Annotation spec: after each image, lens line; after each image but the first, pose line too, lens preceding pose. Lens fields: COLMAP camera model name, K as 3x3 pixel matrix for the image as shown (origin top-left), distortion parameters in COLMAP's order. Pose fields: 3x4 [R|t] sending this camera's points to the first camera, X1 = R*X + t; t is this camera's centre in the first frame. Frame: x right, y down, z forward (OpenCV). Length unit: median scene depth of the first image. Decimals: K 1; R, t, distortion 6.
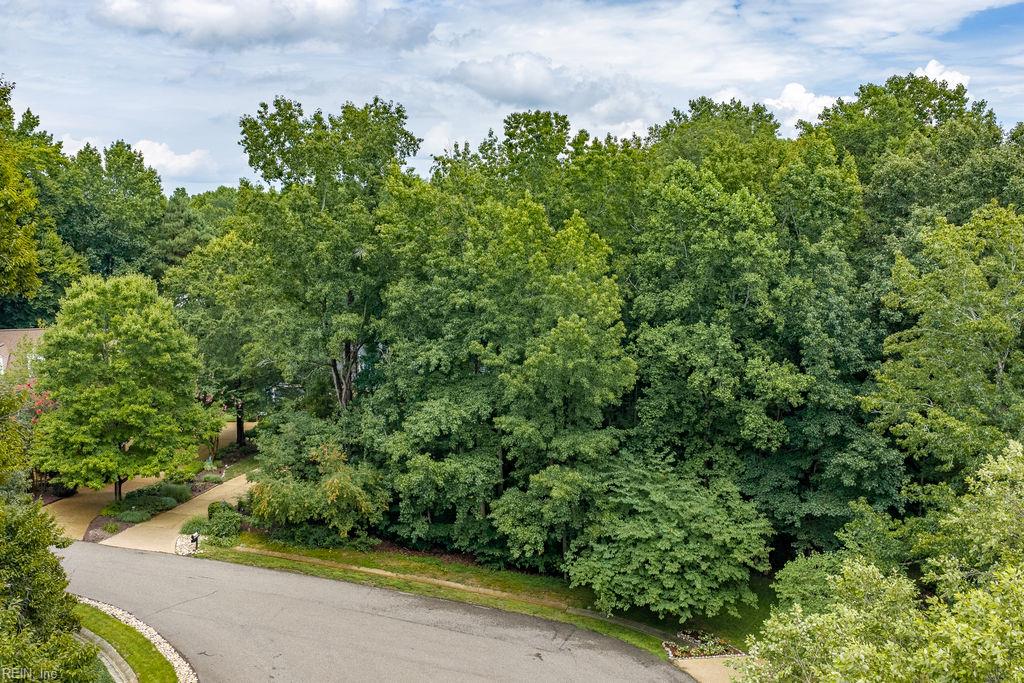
lens RADIAL K [[851.9, 0, 512.0], [0, 851.9, 341.5], [0, 0, 1]] dist [0.009937, -0.022578]
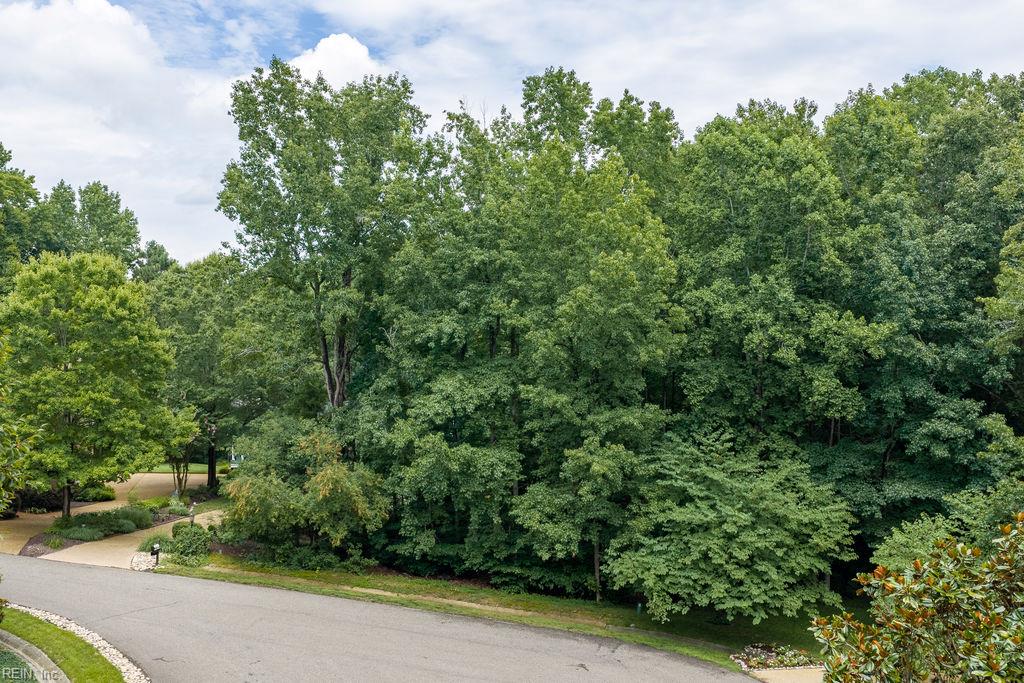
lens RADIAL K [[851.9, 0, 512.0], [0, 851.9, 341.5], [0, 0, 1]] dist [0.009937, -0.022578]
pose [[0.999532, -0.000307, 0.030579, -0.052508], [0.004778, 0.989237, -0.146241, 0.161824], [-0.030205, 0.146319, 0.988776, 0.145032]]
